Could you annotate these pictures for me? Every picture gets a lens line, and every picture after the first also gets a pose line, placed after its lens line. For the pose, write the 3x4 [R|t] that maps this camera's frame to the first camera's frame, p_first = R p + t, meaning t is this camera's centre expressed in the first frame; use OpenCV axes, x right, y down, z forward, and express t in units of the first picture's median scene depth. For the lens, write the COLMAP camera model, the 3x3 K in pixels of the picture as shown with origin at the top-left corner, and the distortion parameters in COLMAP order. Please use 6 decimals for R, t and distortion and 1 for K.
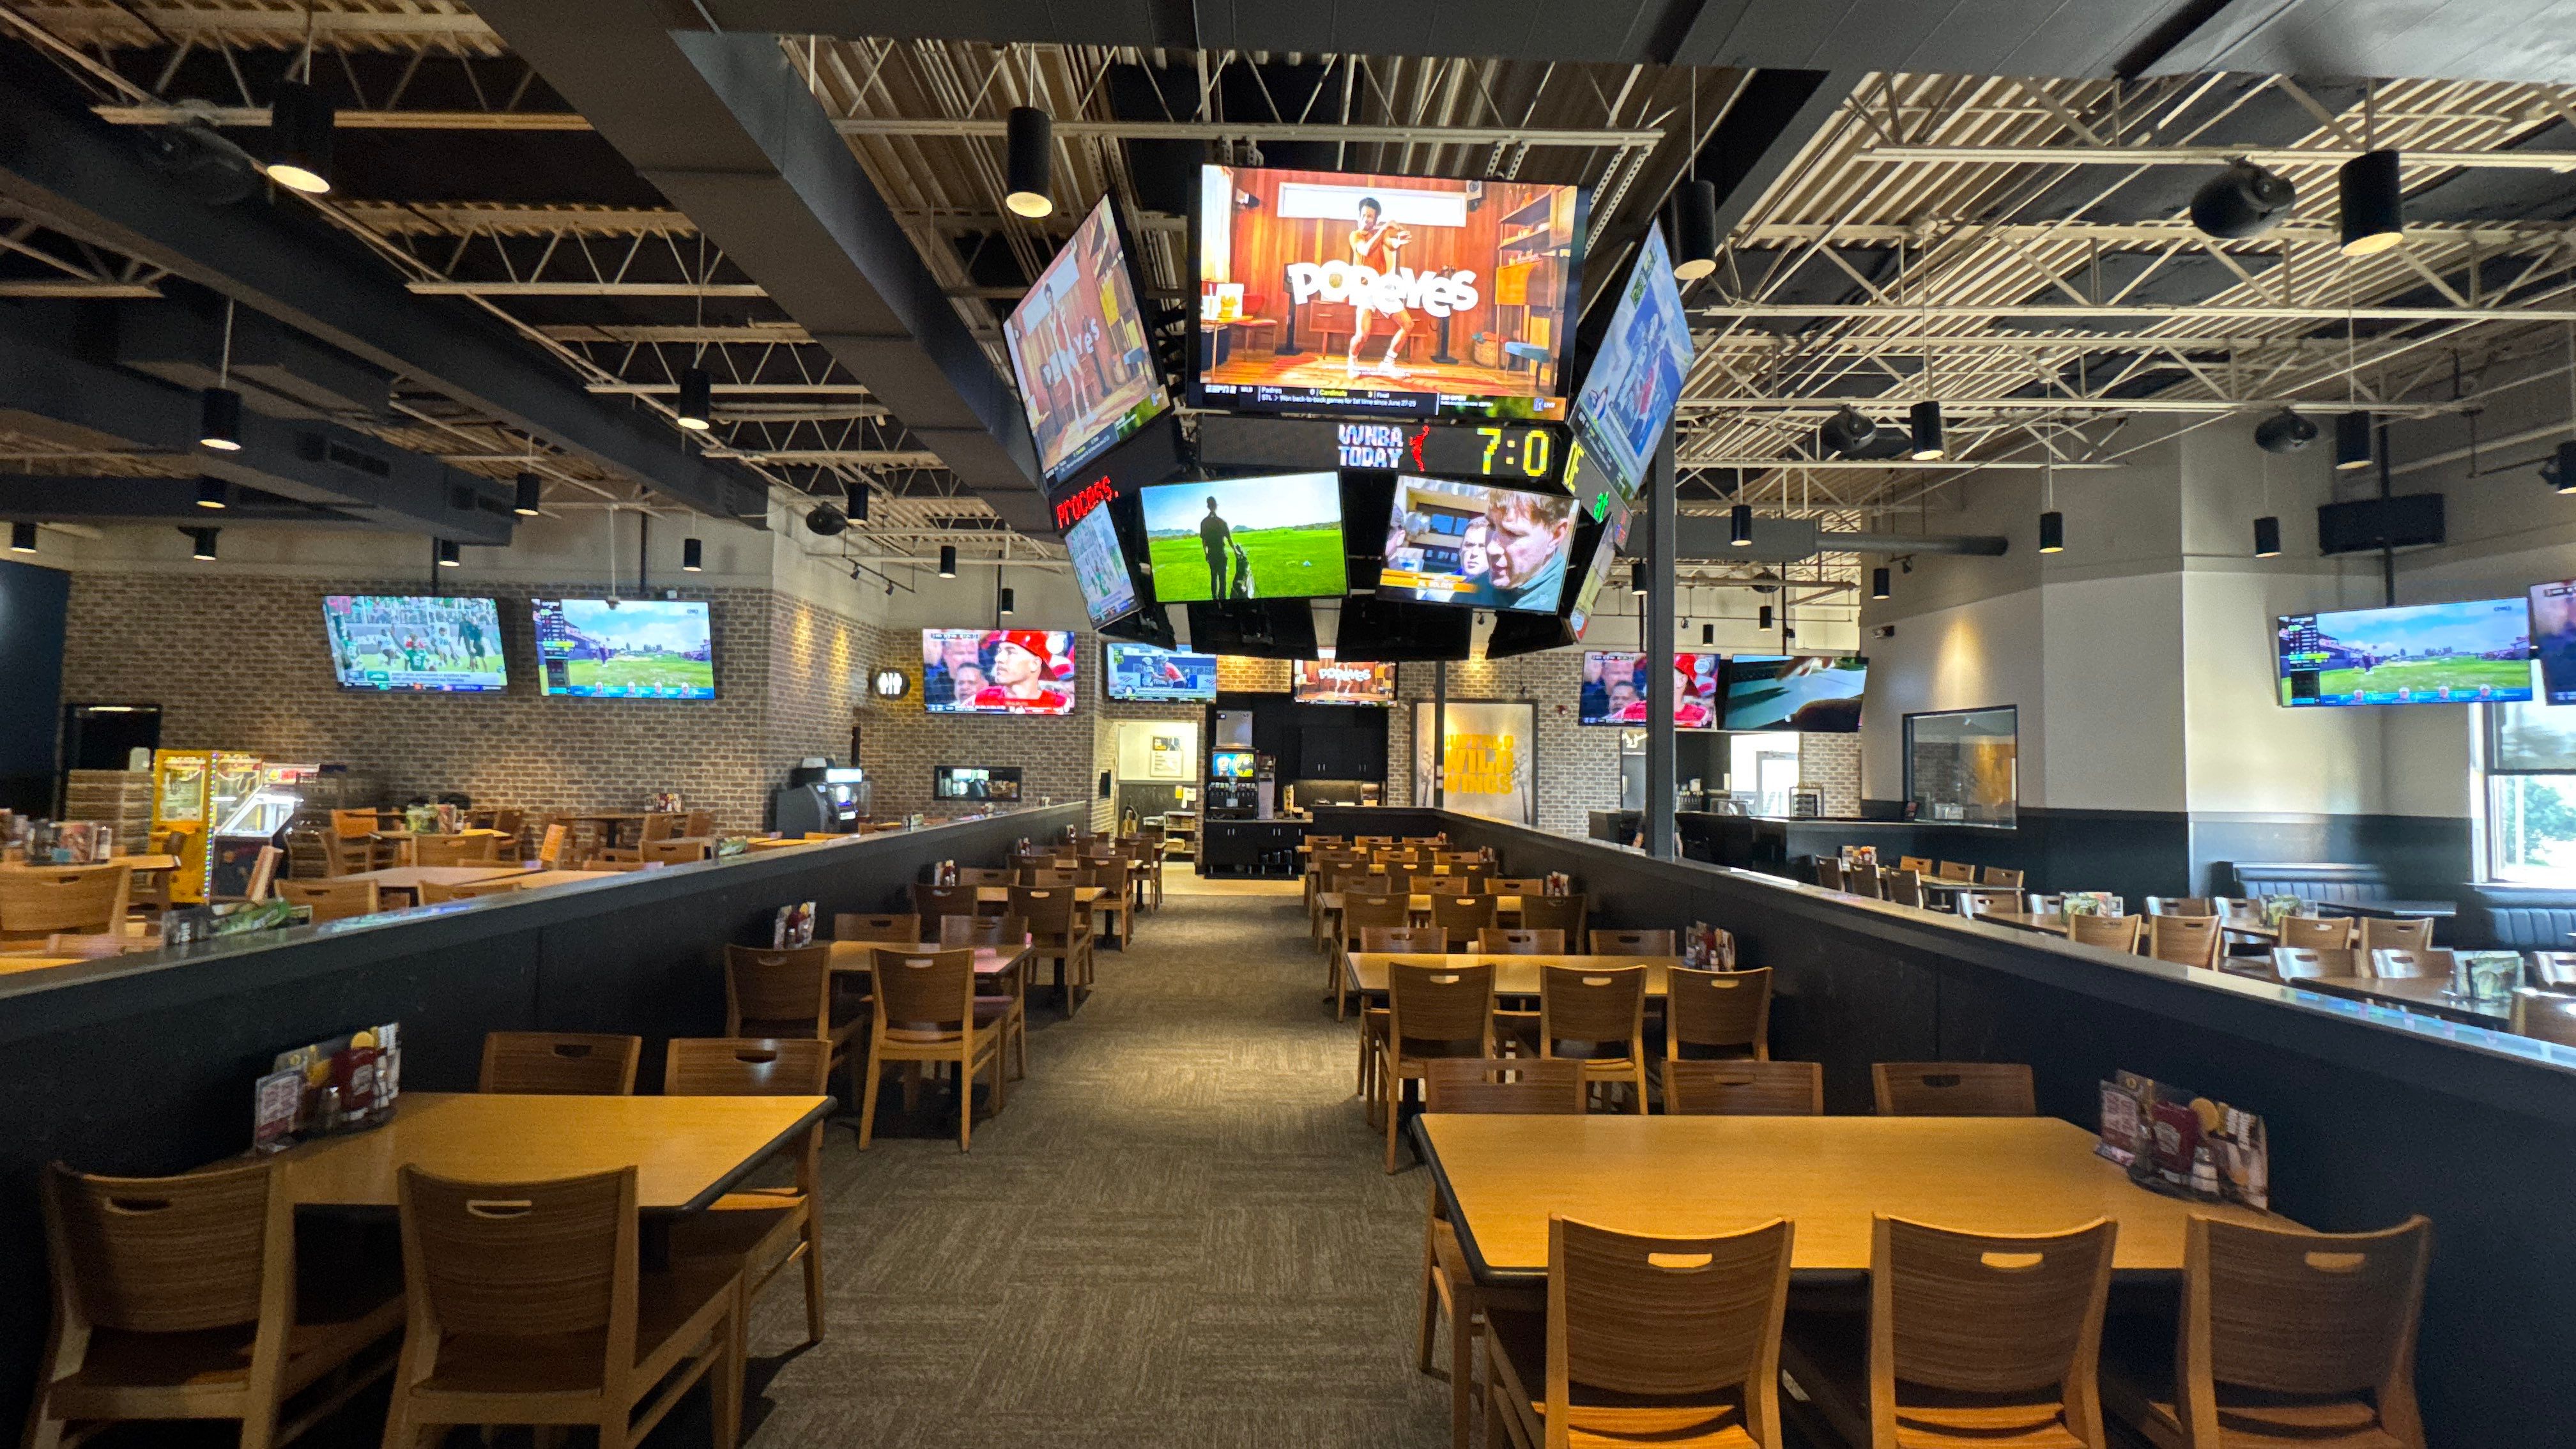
lens RADIAL K [[989.0, 0, 1279.8], [0, 989.0, 721.8], [0, 0, 1]] dist [-0.001263, -0.000186]
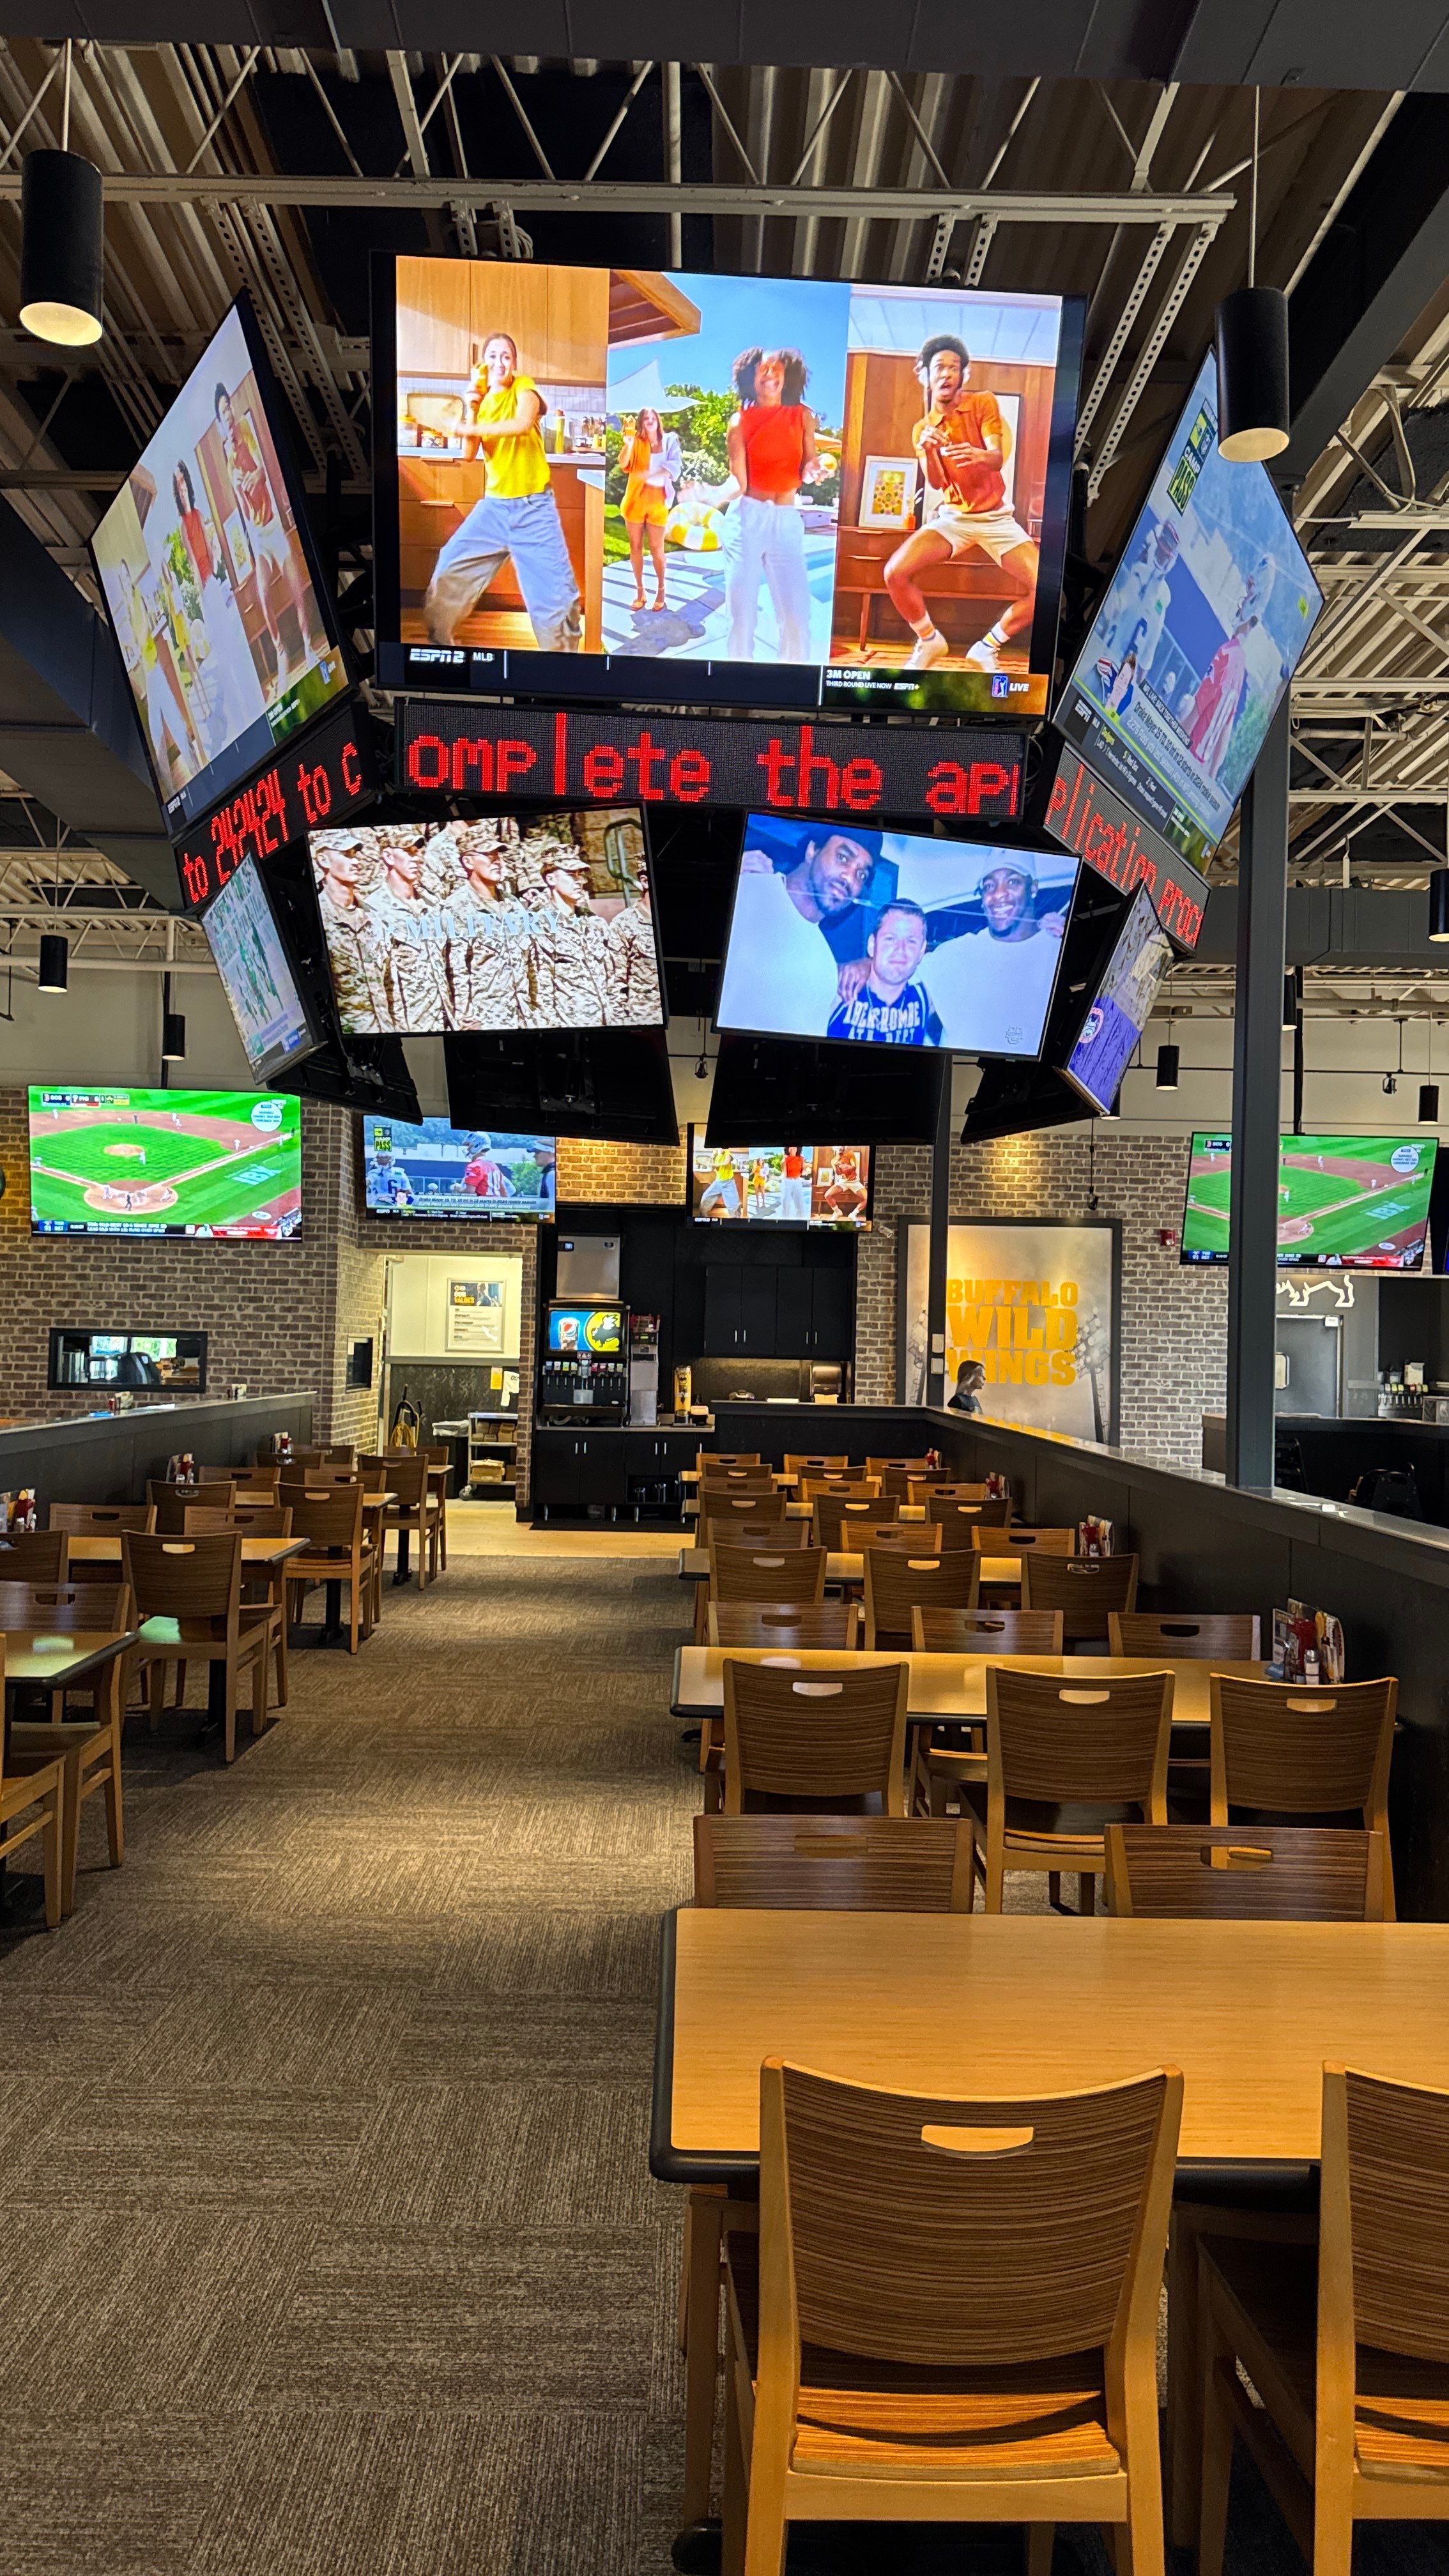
lens RADIAL K [[1749.1, 0, 724.5], [0, 1749.1, 1288.0], [0, 0, 1]] dist [0.075234, -0.101385]
pose [[0.999966, 0.006738, -0.004682, 0.081088], [-0.006668, 0.999871, 0.014627, 0.007893], [0.004780, -0.014595, 0.999882, -0.014807]]
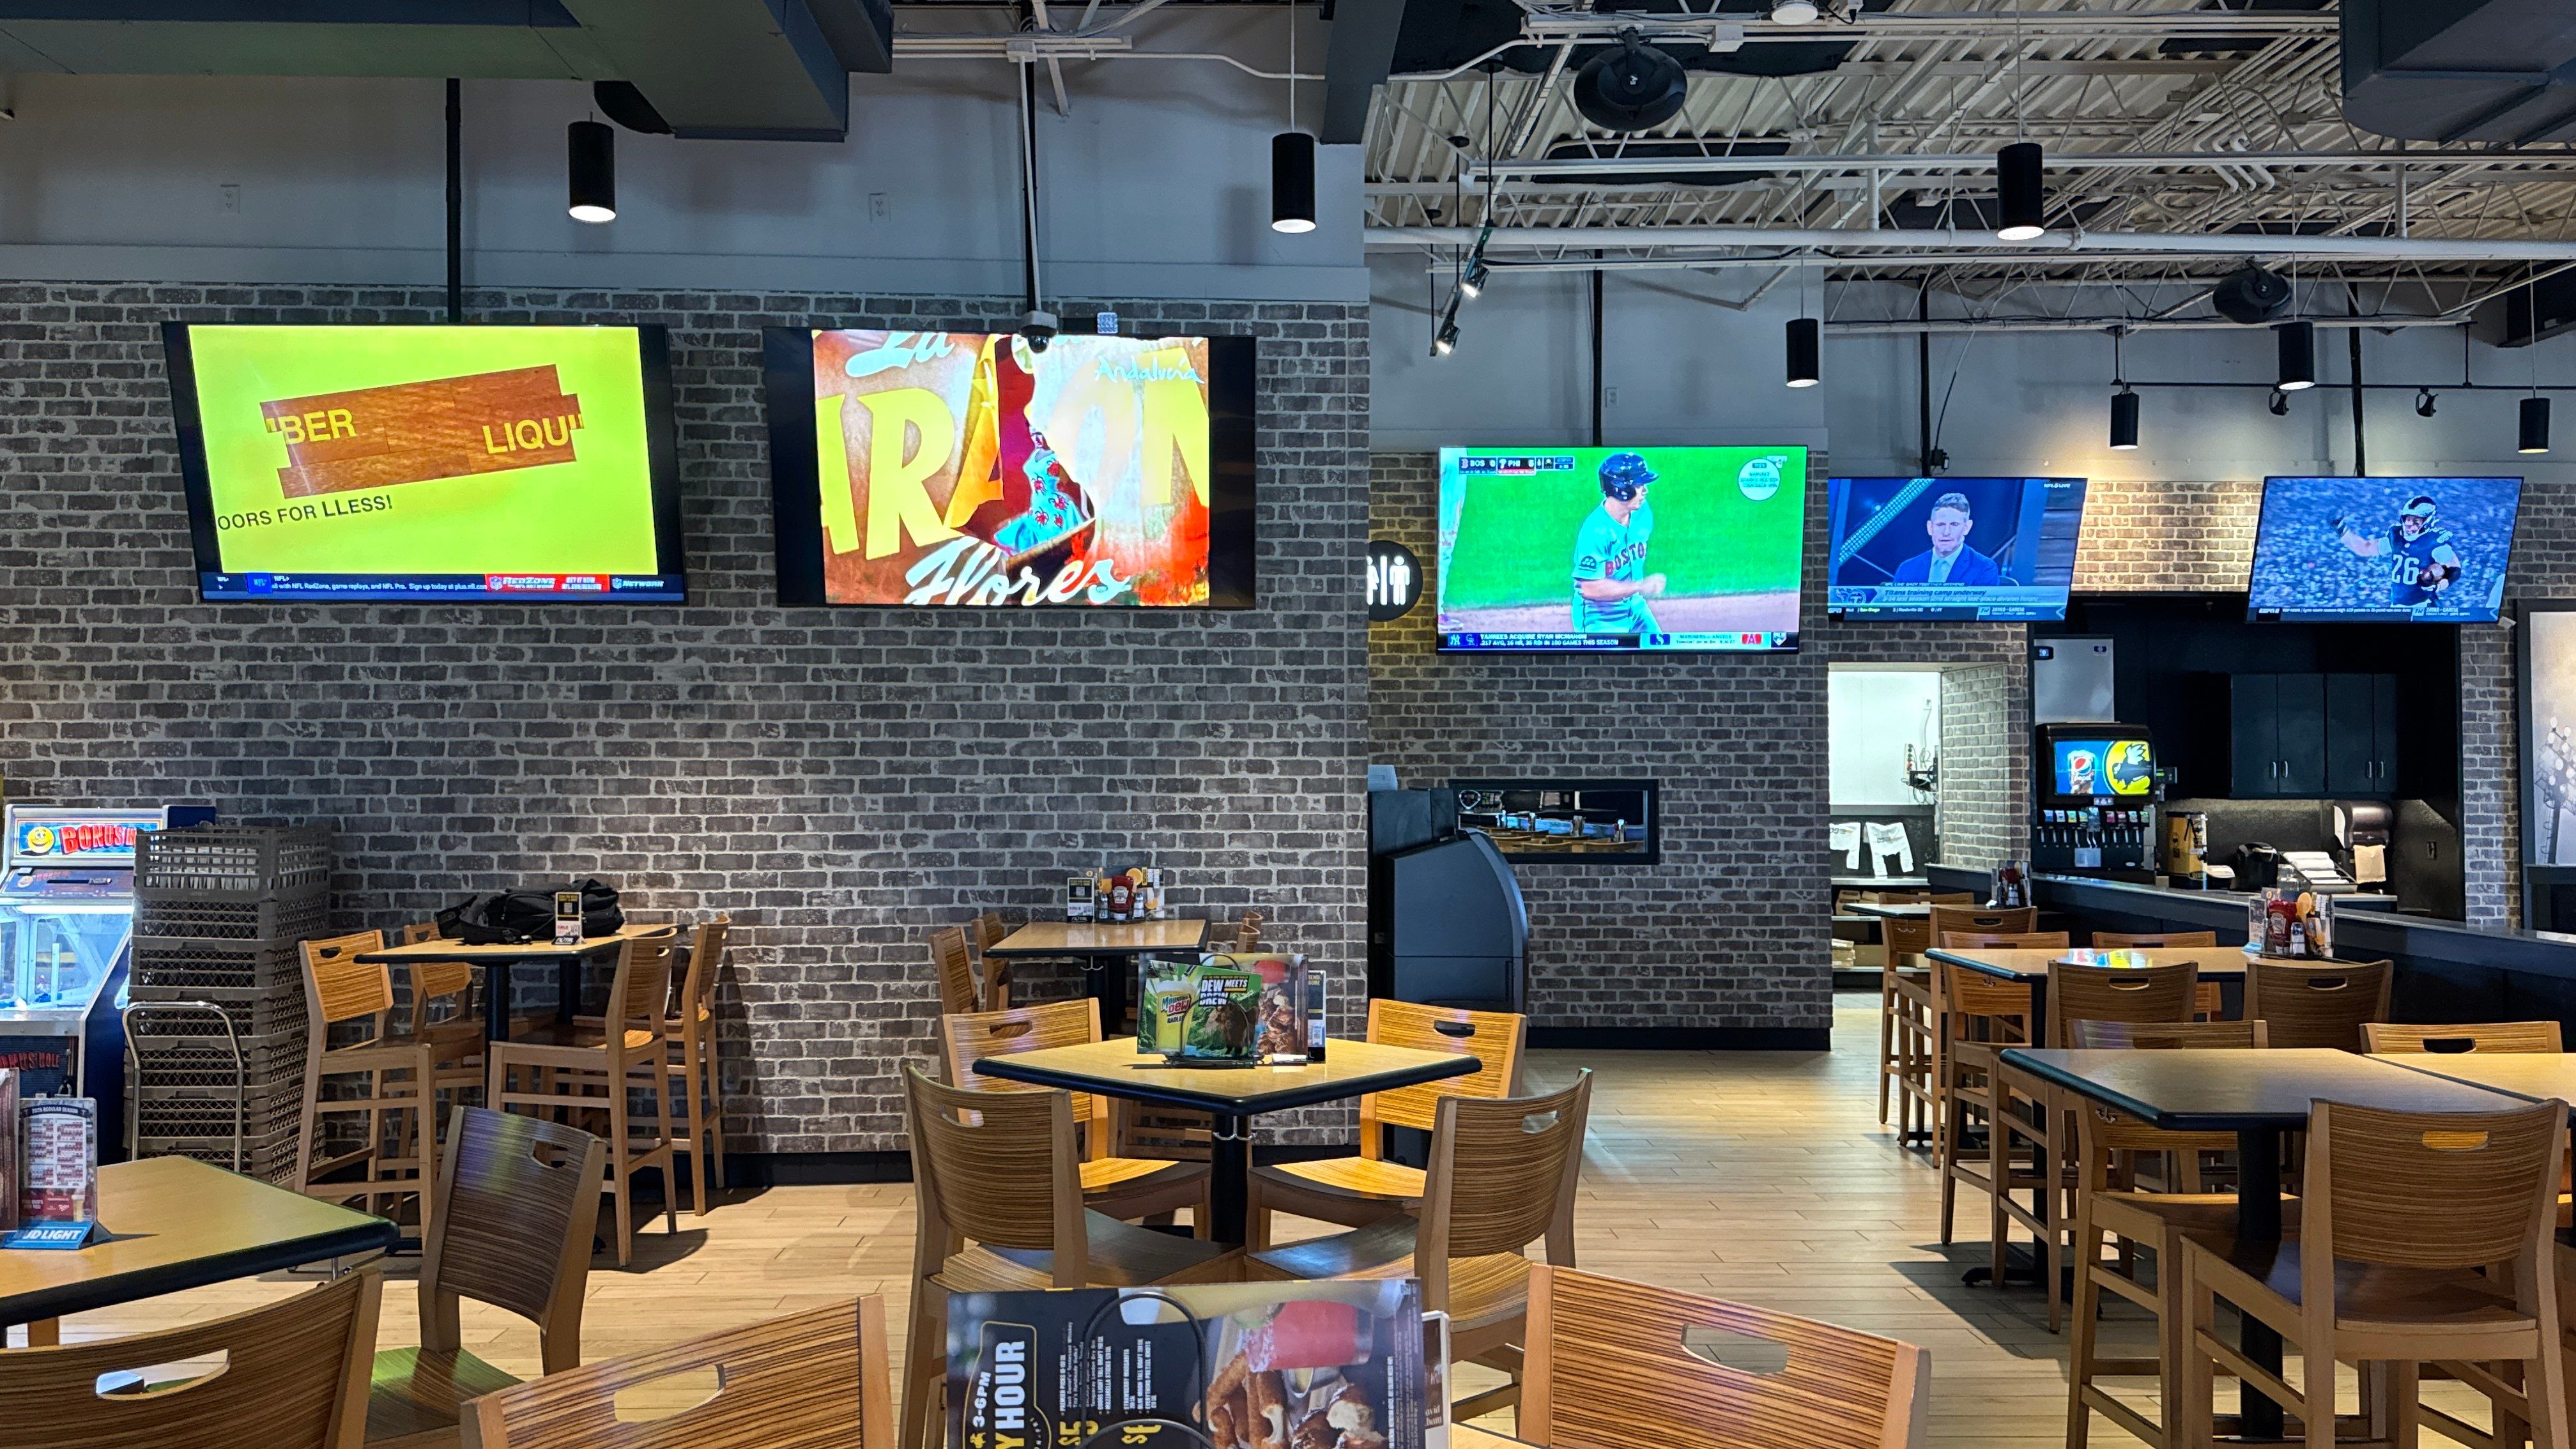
lens RADIAL K [[1770.3, 0, 1277.0], [0, 1770.3, 735.8], [0, 0, 1]] dist [0.066749, -0.001615]
pose [[0.999856, -0.016957, 0.000469, -0.847769], [0.016941, 0.999563, 0.024229, 0.013204], [-0.000880, -0.024218, 0.999706, 0.522052]]
